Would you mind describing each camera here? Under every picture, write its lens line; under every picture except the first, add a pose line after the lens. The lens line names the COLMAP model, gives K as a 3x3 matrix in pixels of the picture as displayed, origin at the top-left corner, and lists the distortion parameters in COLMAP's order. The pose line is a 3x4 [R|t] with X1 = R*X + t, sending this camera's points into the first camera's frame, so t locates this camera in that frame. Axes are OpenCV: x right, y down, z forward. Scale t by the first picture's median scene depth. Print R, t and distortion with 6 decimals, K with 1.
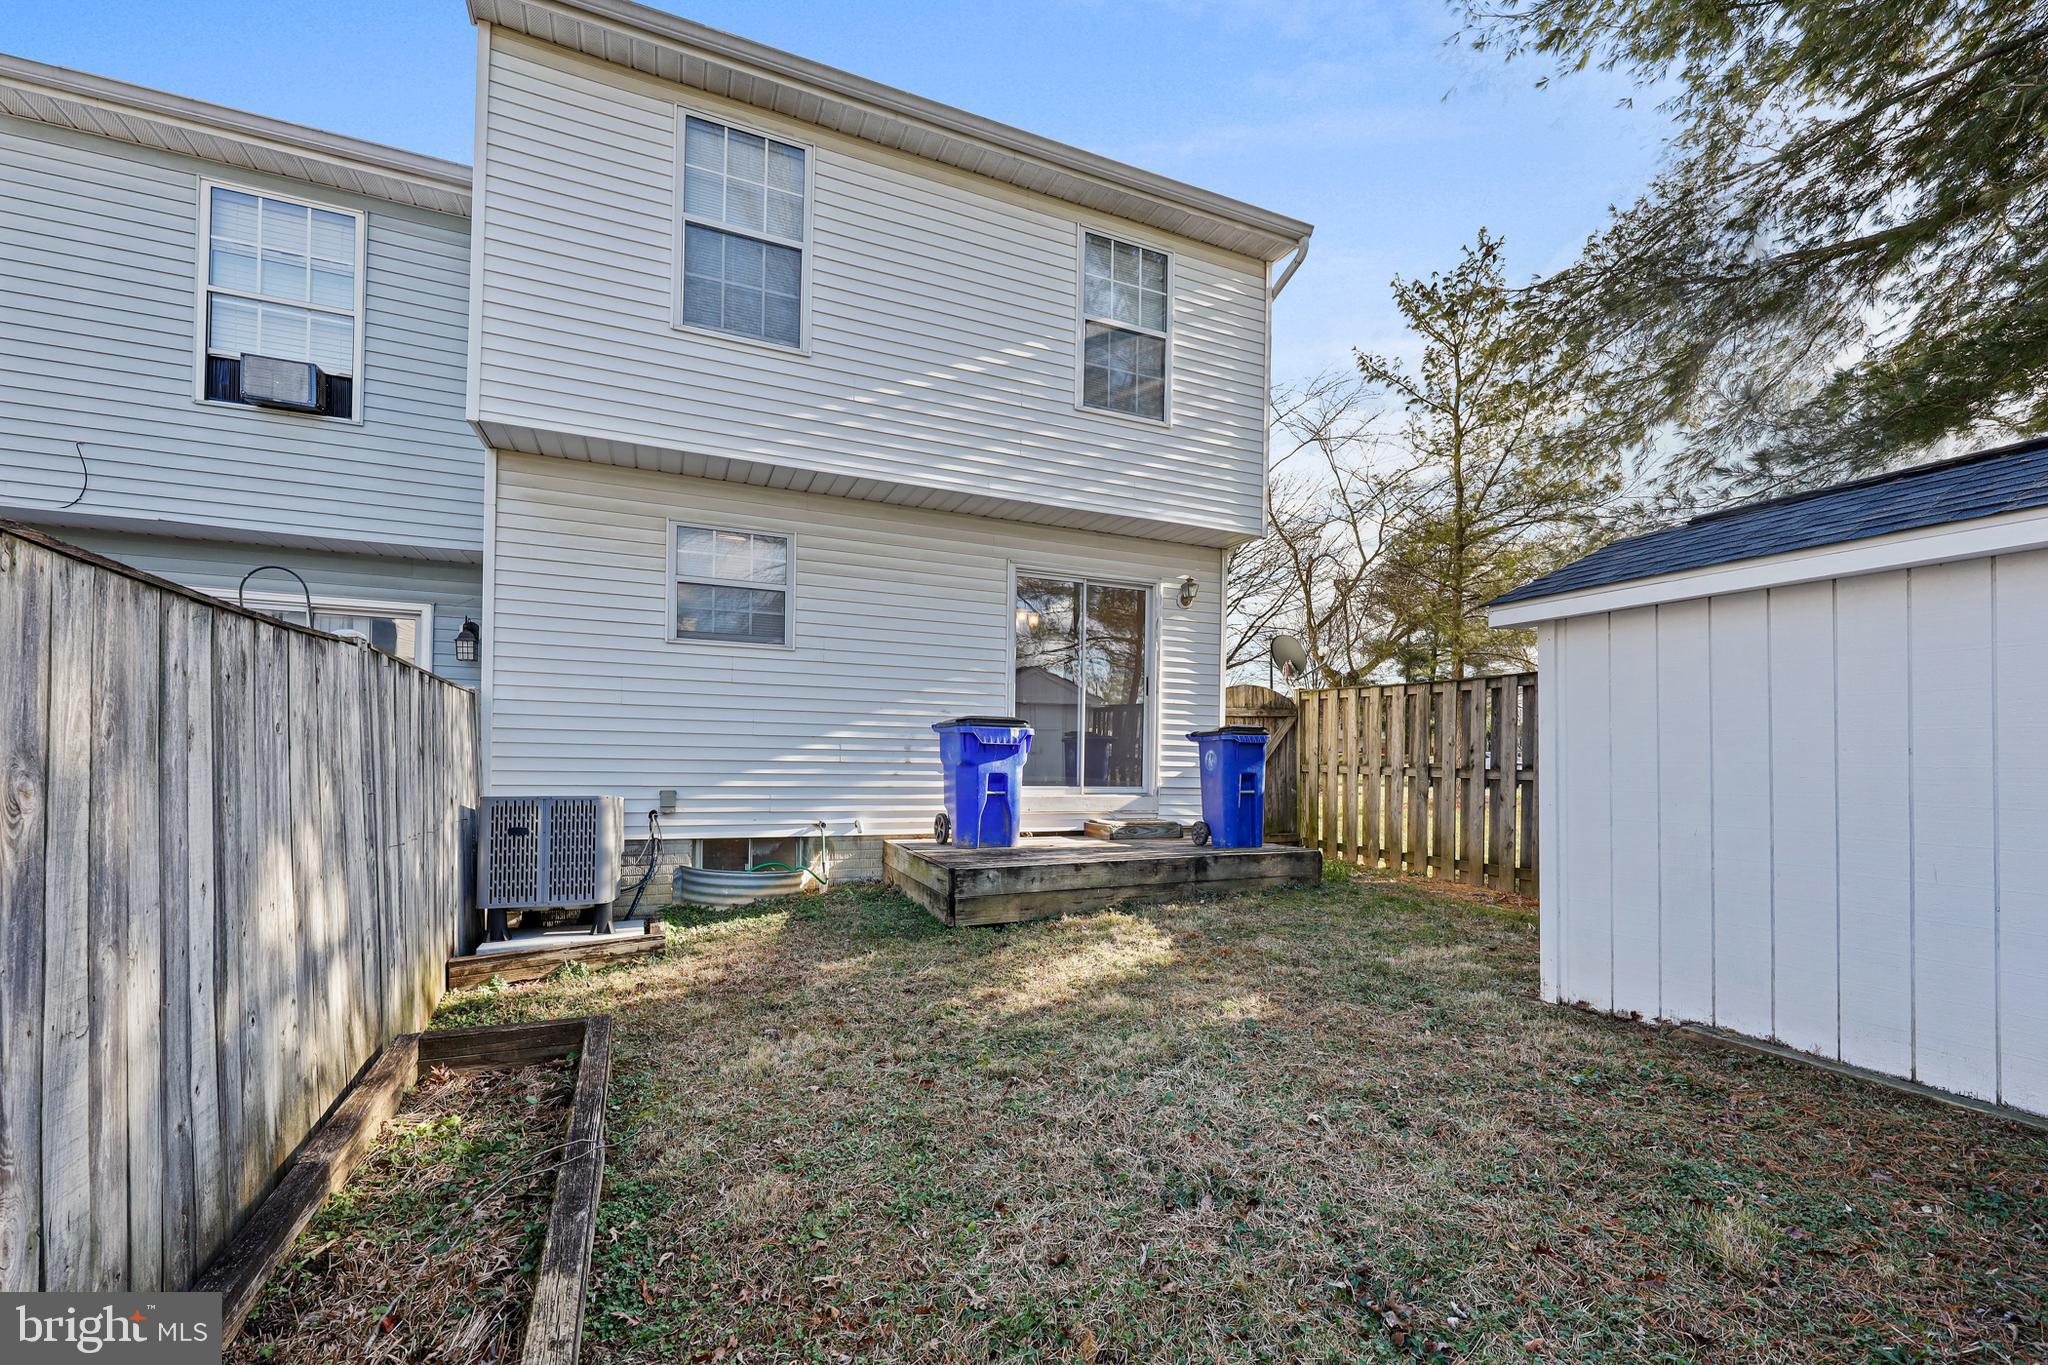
lens RADIAL K [[826.2, 0, 1051.0], [0, 826.2, 789.0], [0, 0, 1]] dist [-0.001035, 0.000330]
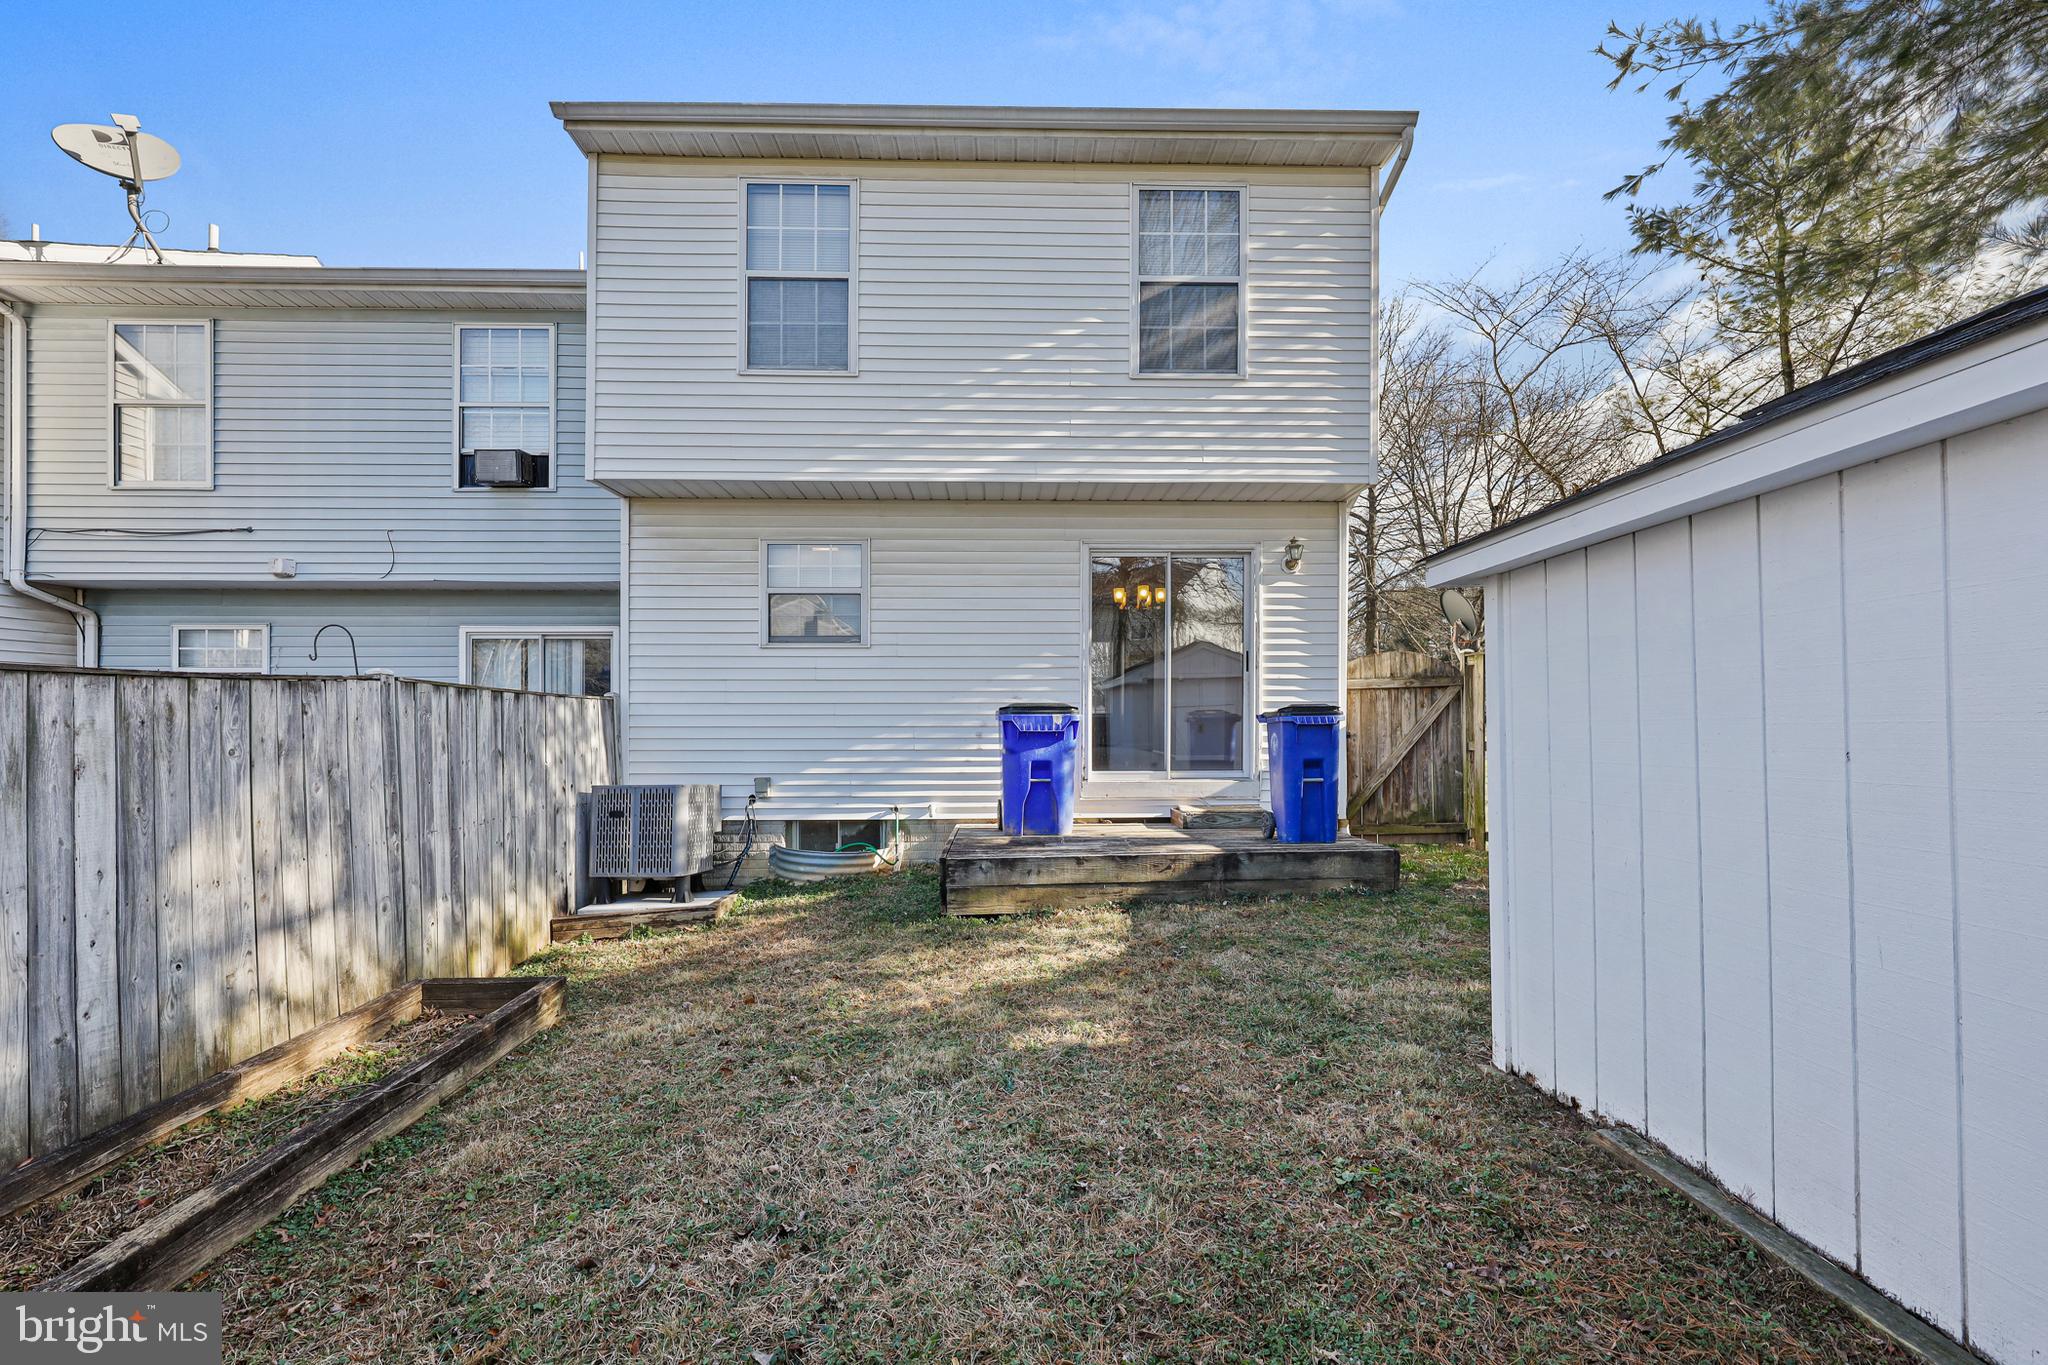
lens RADIAL K [[826.2, 0, 1041.1], [0, 826.2, 758.9], [0, 0, 1]] dist [-0.001035, 0.000330]
pose [[0.931955, -0.005320, -0.362536, 0.332260], [0.005333, 0.999985, -0.000965, -0.022440], [0.362536, -0.001034, 0.931969, 0.085604]]
